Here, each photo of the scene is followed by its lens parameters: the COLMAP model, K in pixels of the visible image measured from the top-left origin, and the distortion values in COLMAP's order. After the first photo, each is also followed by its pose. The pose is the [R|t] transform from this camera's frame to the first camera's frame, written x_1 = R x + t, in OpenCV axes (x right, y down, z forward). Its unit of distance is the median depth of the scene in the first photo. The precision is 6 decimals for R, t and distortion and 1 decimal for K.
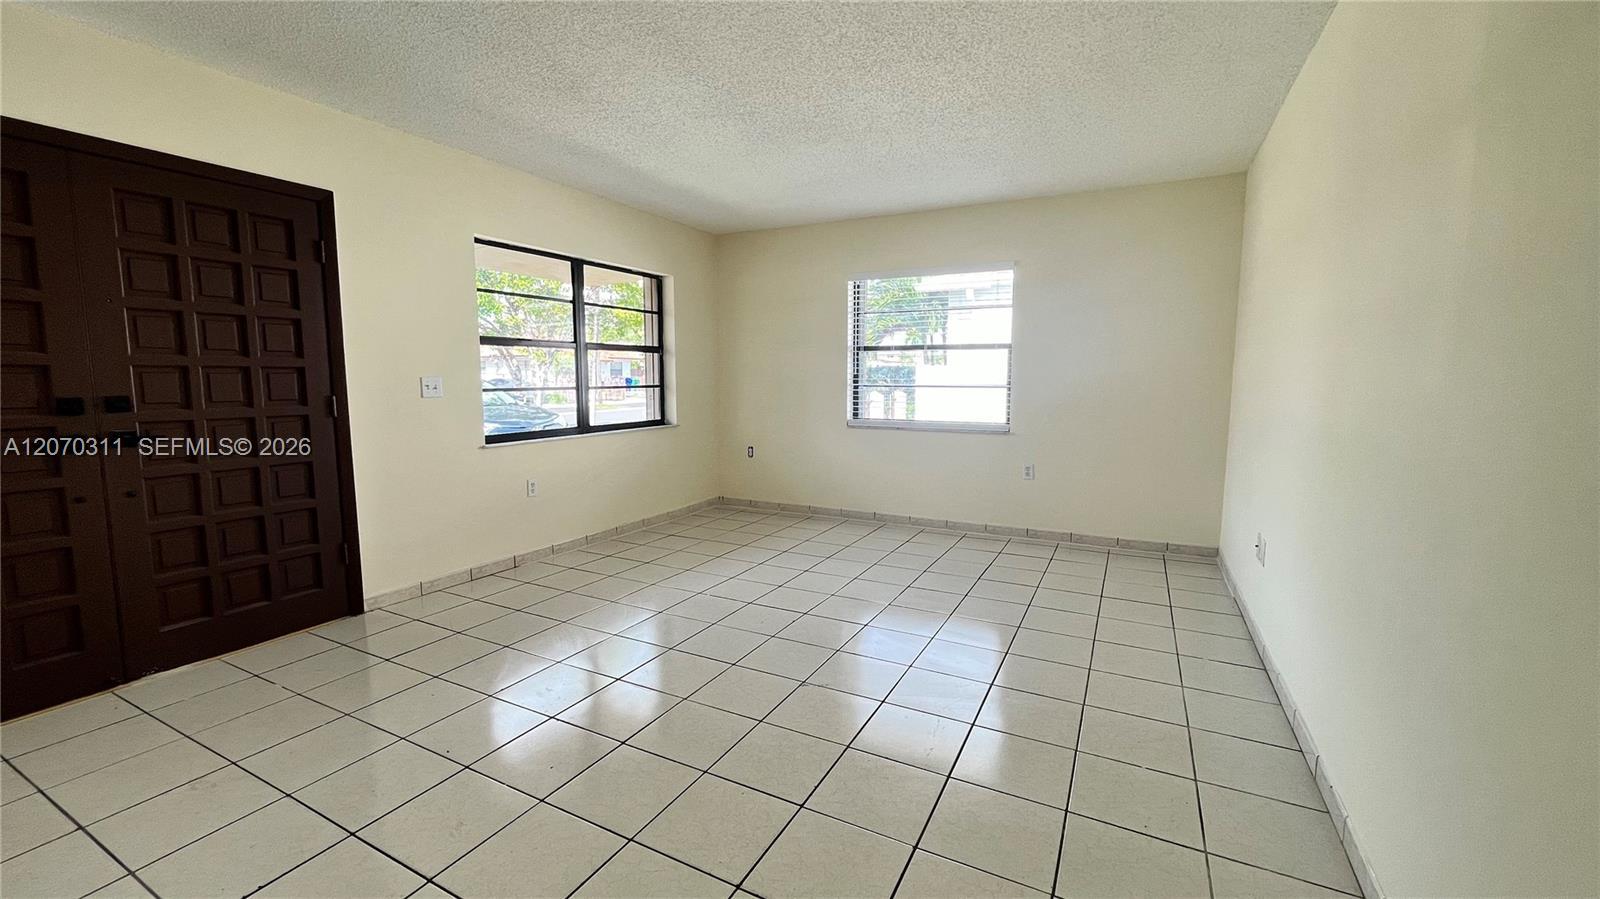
lens RADIAL K [[642.6, 0, 801.6], [0, 642.6, 444.2], [0, 0, 1]] dist [0.000575, 0.000059]
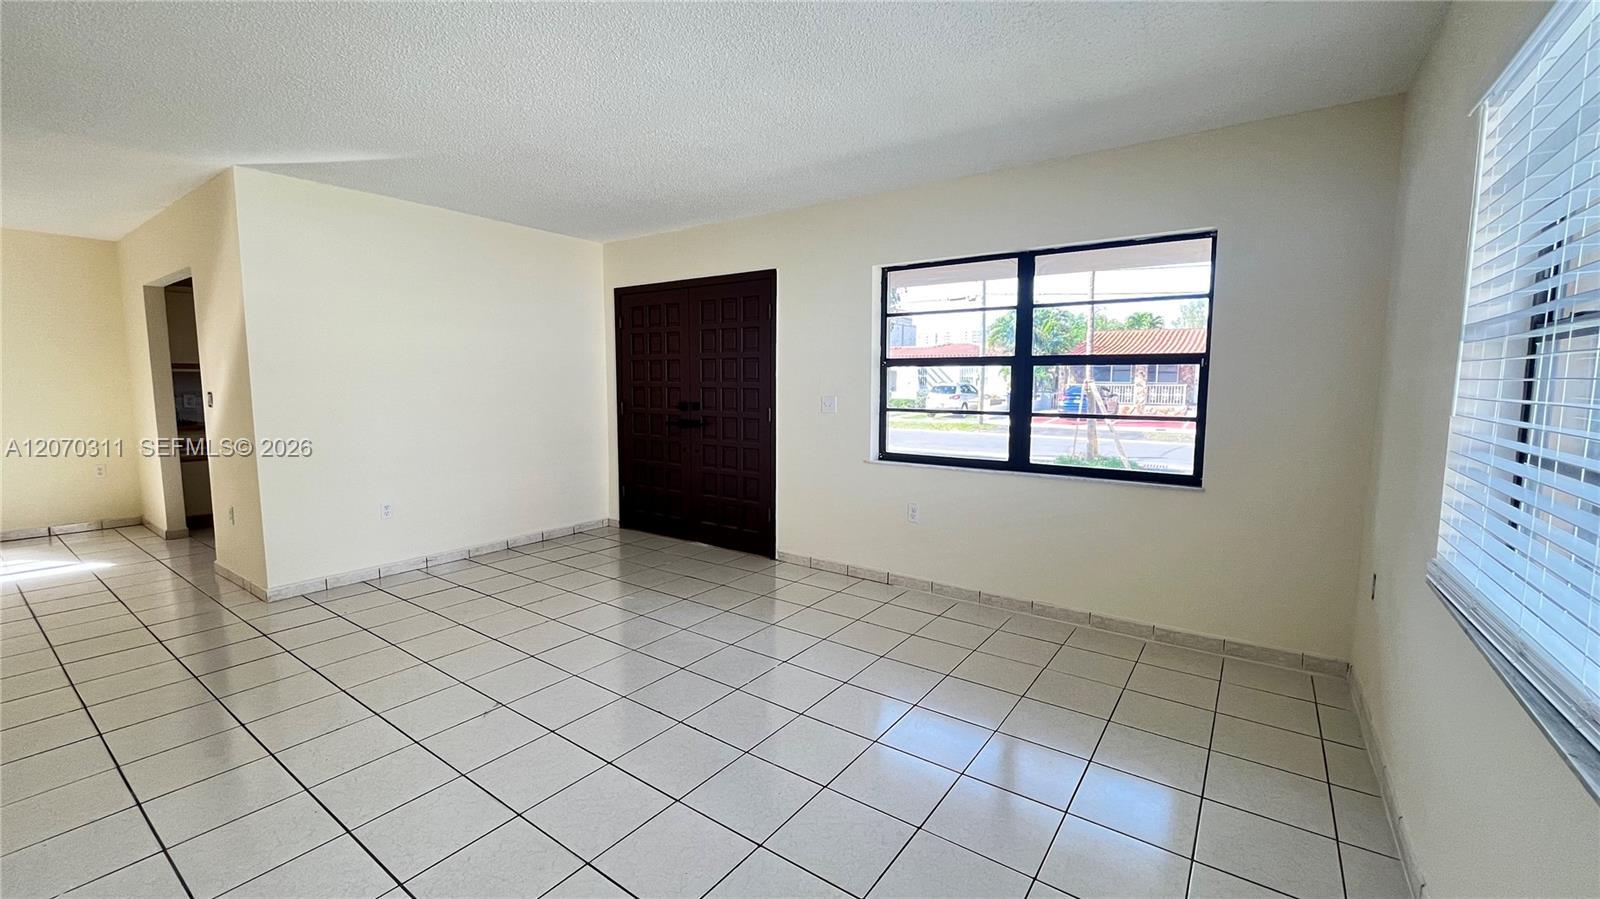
lens RADIAL K [[642.6, 0, 800.1], [0, 642.6, 457.3], [0, 0, 1]] dist [0.000575, 0.000059]
pose [[-0.145498, 0.099479, -0.984345, 0.432384], [-0.119730, 0.985849, 0.117329, -0.084574], [0.982087, 0.134927, -0.131528, 0.750166]]
